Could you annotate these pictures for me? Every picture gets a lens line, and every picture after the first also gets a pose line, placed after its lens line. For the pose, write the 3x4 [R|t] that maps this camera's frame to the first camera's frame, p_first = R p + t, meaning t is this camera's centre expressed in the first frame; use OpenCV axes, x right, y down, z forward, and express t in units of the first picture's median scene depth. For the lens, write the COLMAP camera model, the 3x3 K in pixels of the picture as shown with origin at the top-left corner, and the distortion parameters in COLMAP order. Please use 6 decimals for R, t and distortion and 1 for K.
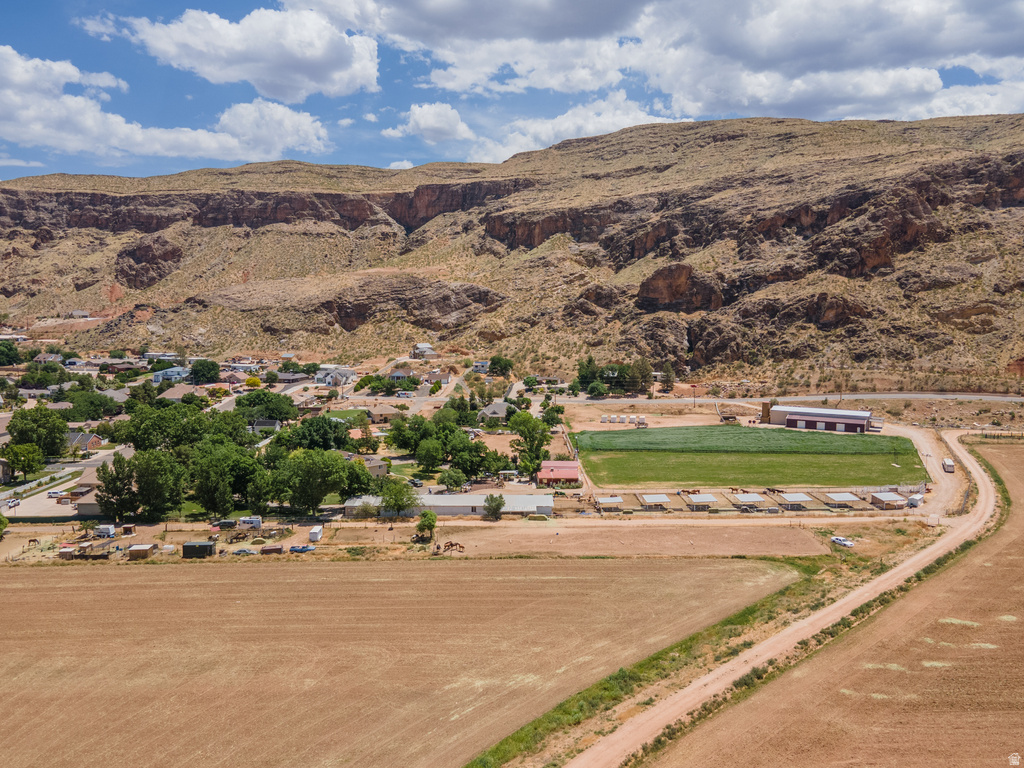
lens RADIAL K [[784.8, 0, 514.8], [0, 784.8, 358.7], [0, 0, 1]] dist [0.037602, 0.010514]
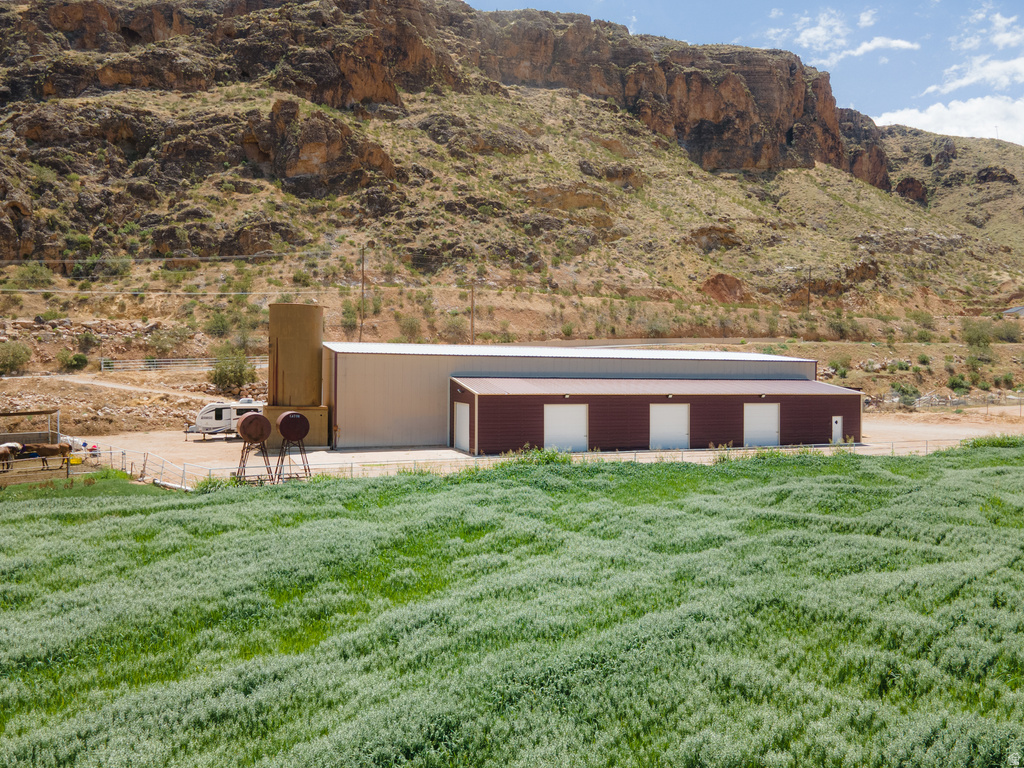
lens RADIAL K [[763.6, 0, 512.7], [0, 763.6, 386.7], [0, 0, 1]] dist [0.034384, 0.031399]
pose [[0.644610, -0.010695, 0.764436, 0.172925], [0.047241, 0.998549, -0.025866, 0.055865], [-0.763050, 0.052786, 0.644180, 0.648519]]
